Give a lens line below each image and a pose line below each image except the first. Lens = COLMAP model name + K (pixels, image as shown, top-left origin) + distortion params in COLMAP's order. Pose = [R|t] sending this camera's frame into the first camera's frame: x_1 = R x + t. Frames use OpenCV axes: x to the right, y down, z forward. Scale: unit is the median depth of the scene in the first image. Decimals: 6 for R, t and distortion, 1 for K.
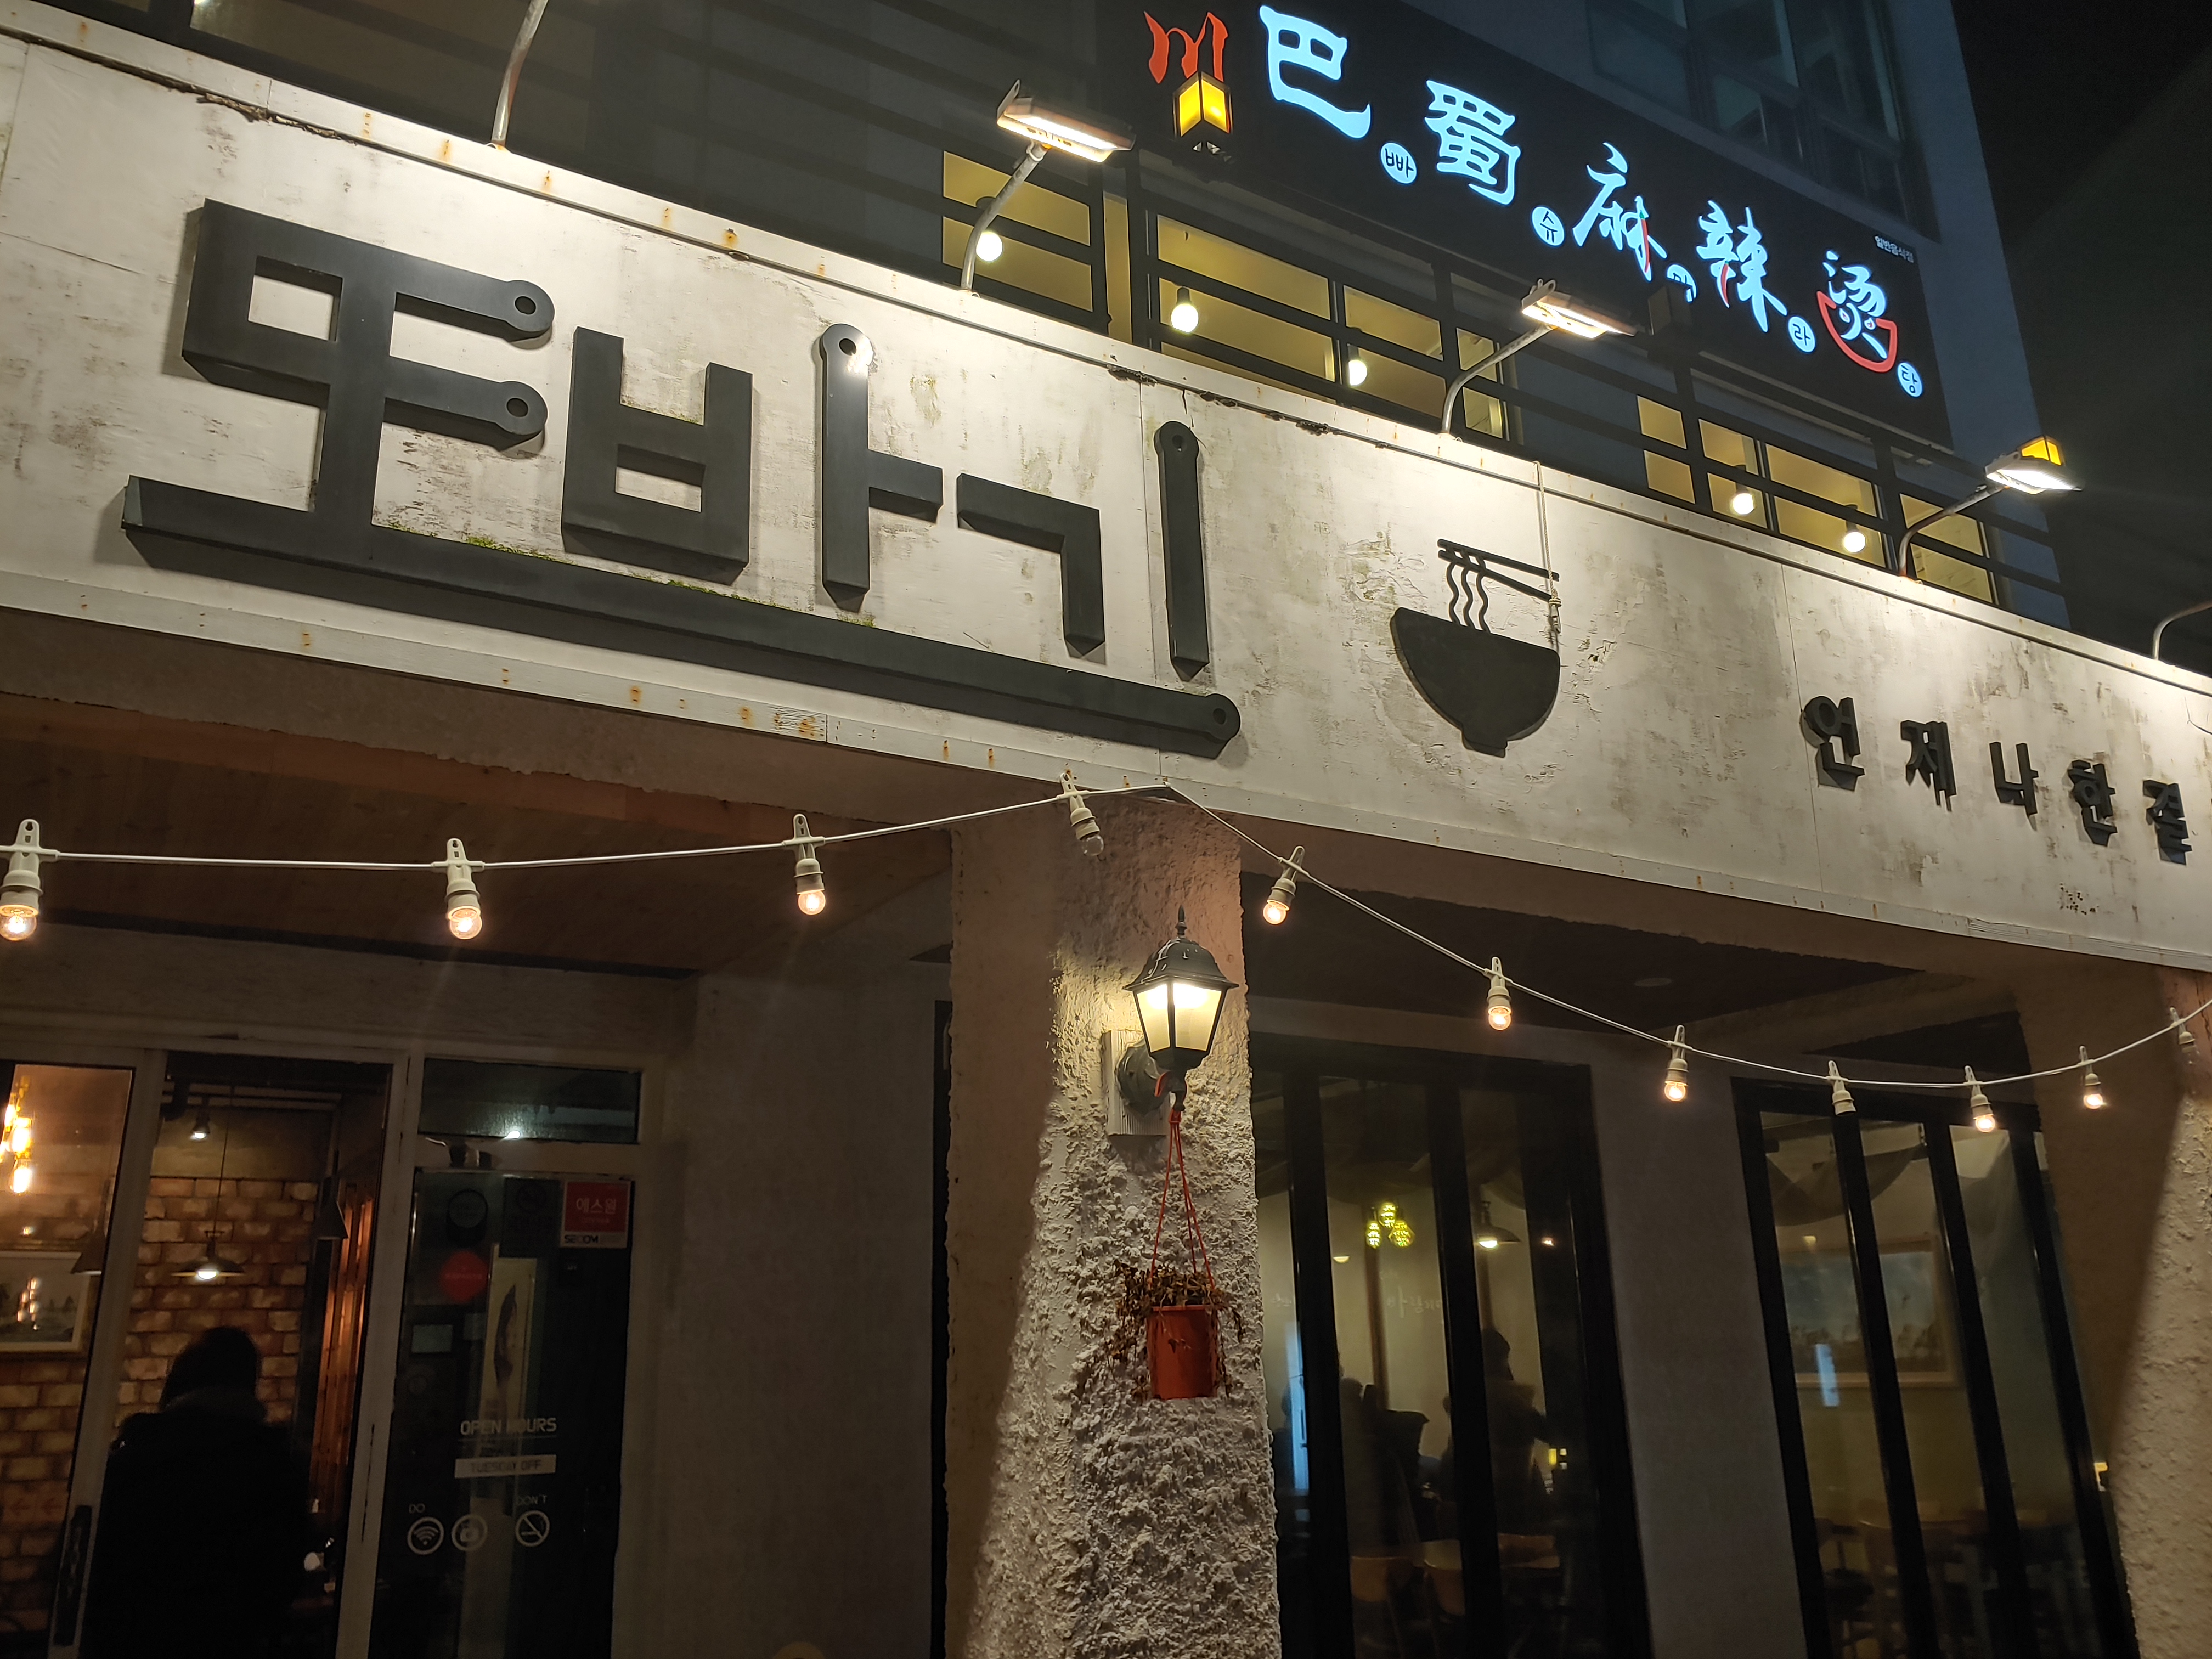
lens RADIAL K [[1699.5, 0, 1106.0], [0, 1699.5, 829.5], [0, 0, 1]] dist [0.007136, 0.002405]
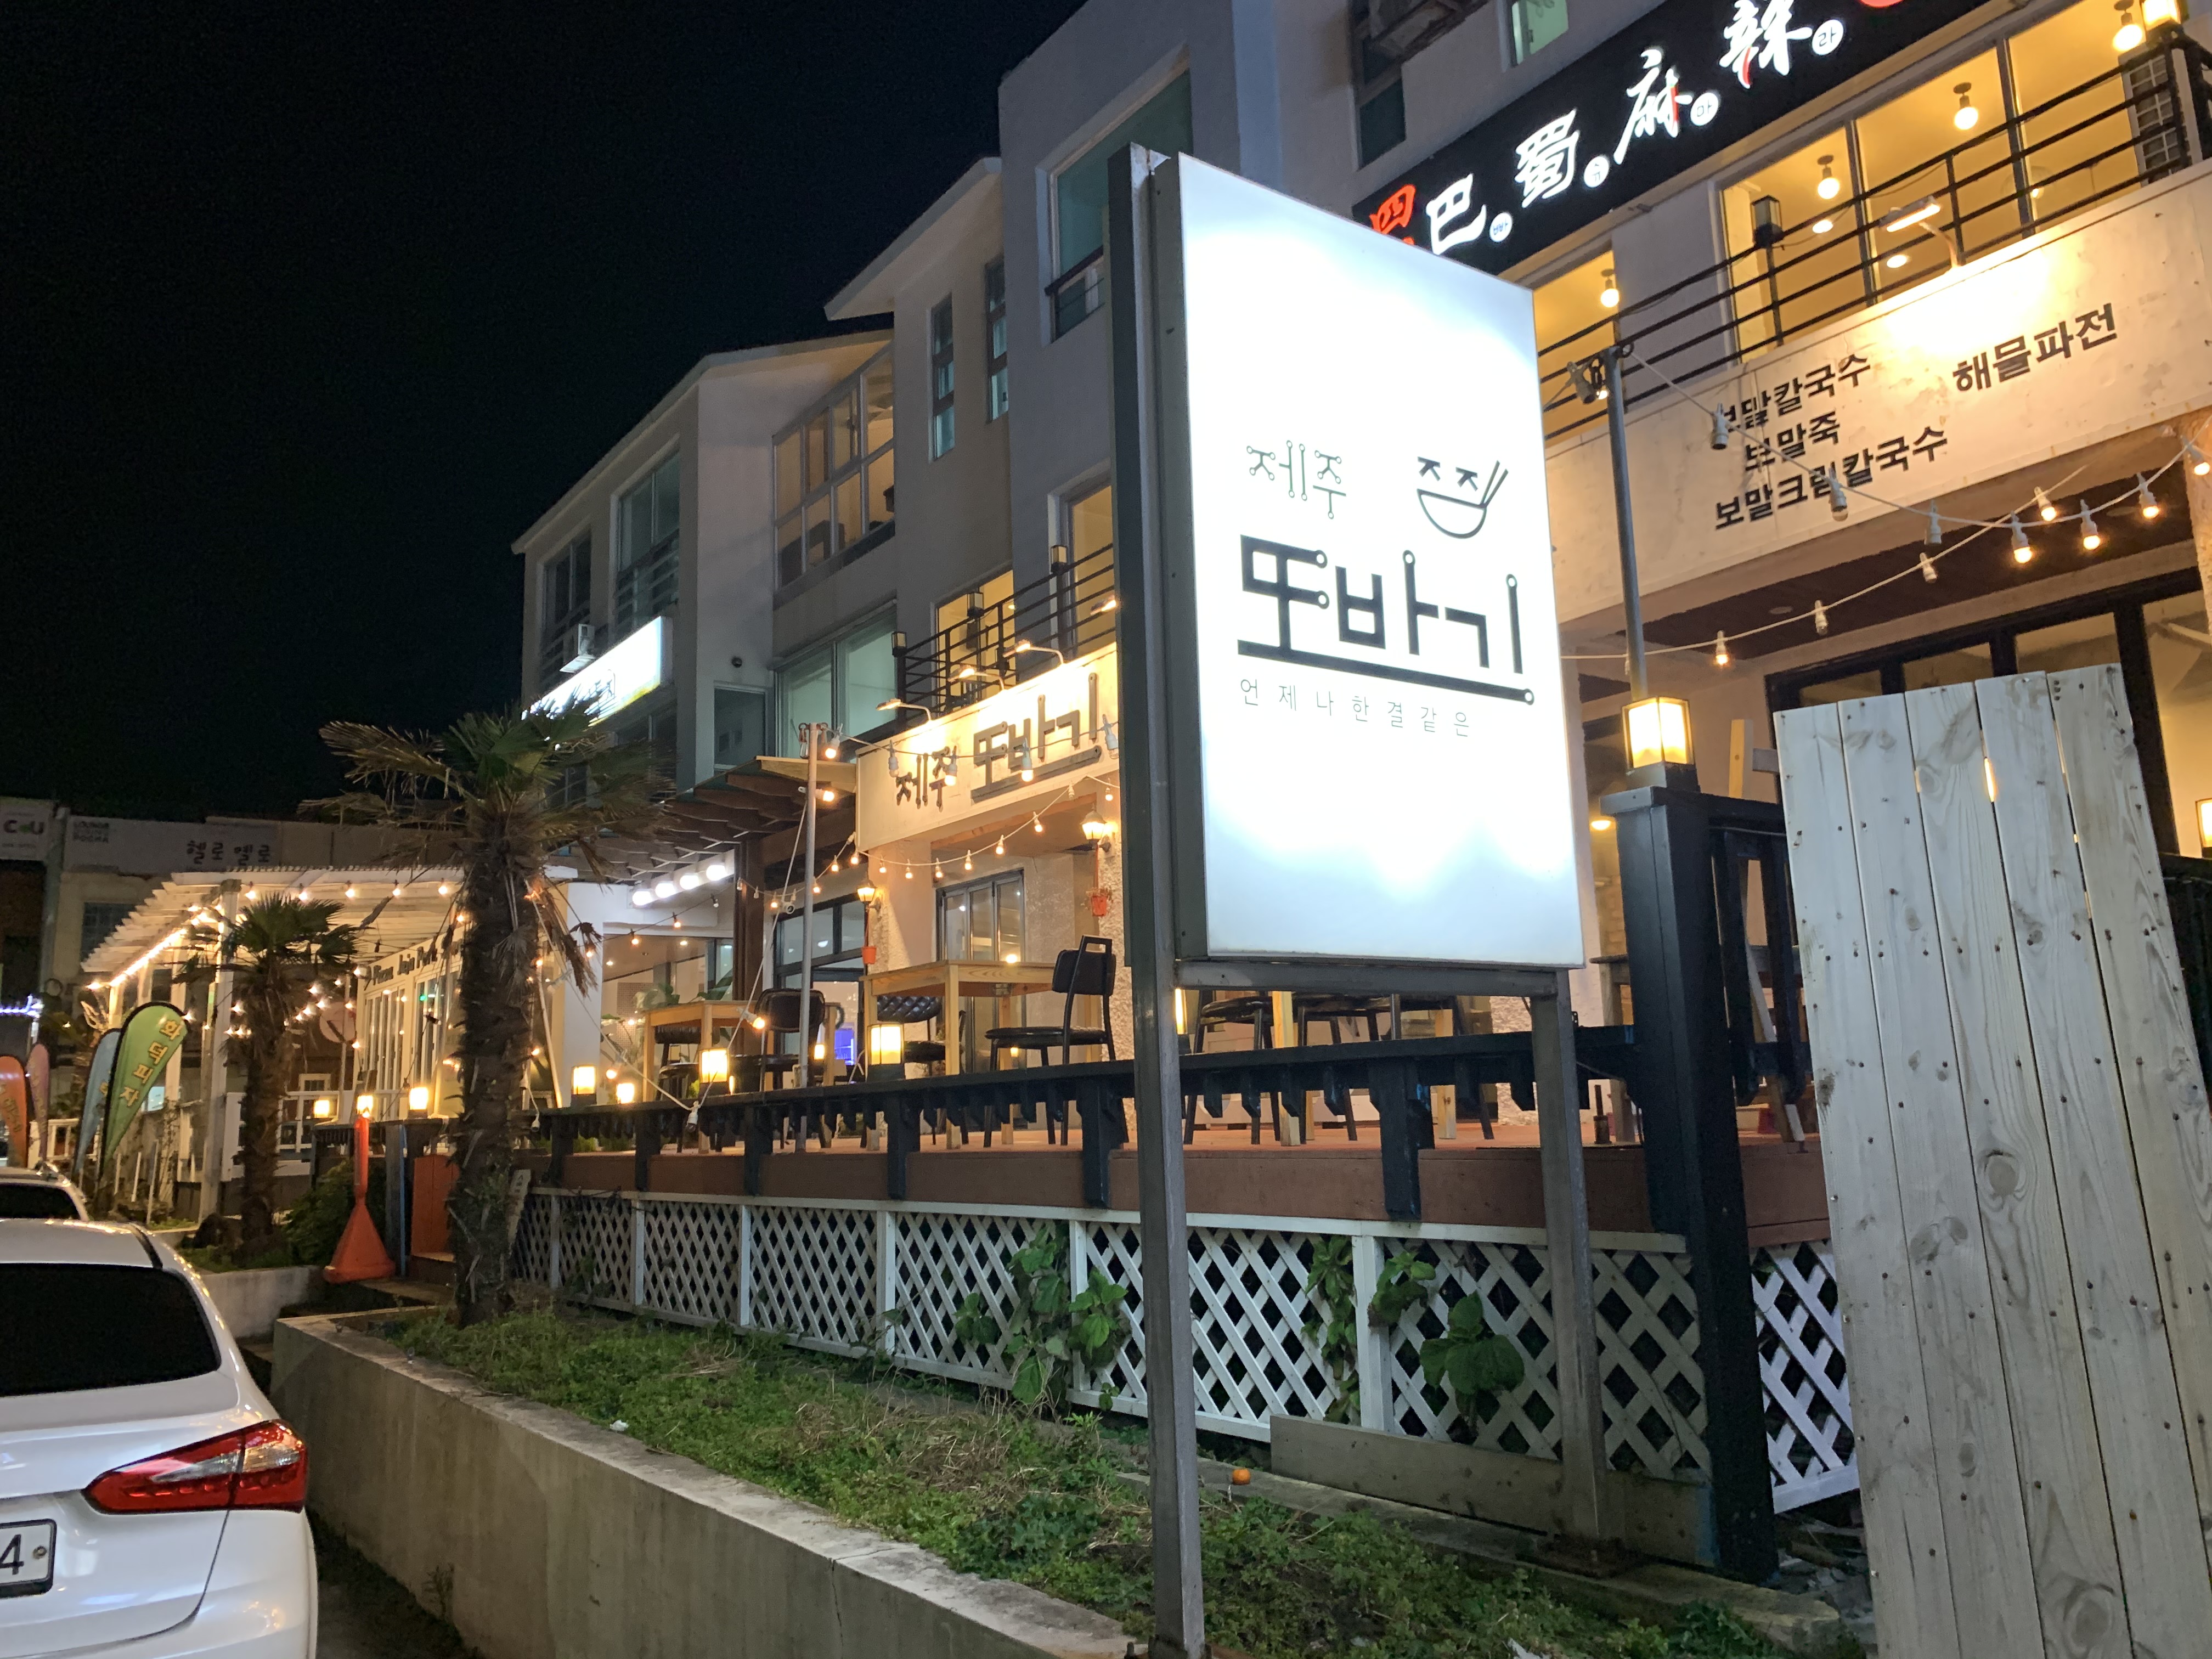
lens RADIAL K [[1660.8, 0, 1106.0], [0, 1660.8, 829.5], [0, 0, 1]] dist [0.079149, -0.002876]
pose [[0.093209, -0.155542, -0.983422, 3.597583], [0.325829, 0.938100, -0.117491, 0.529125], [0.940823, -0.309477, 0.138119, 0.408555]]
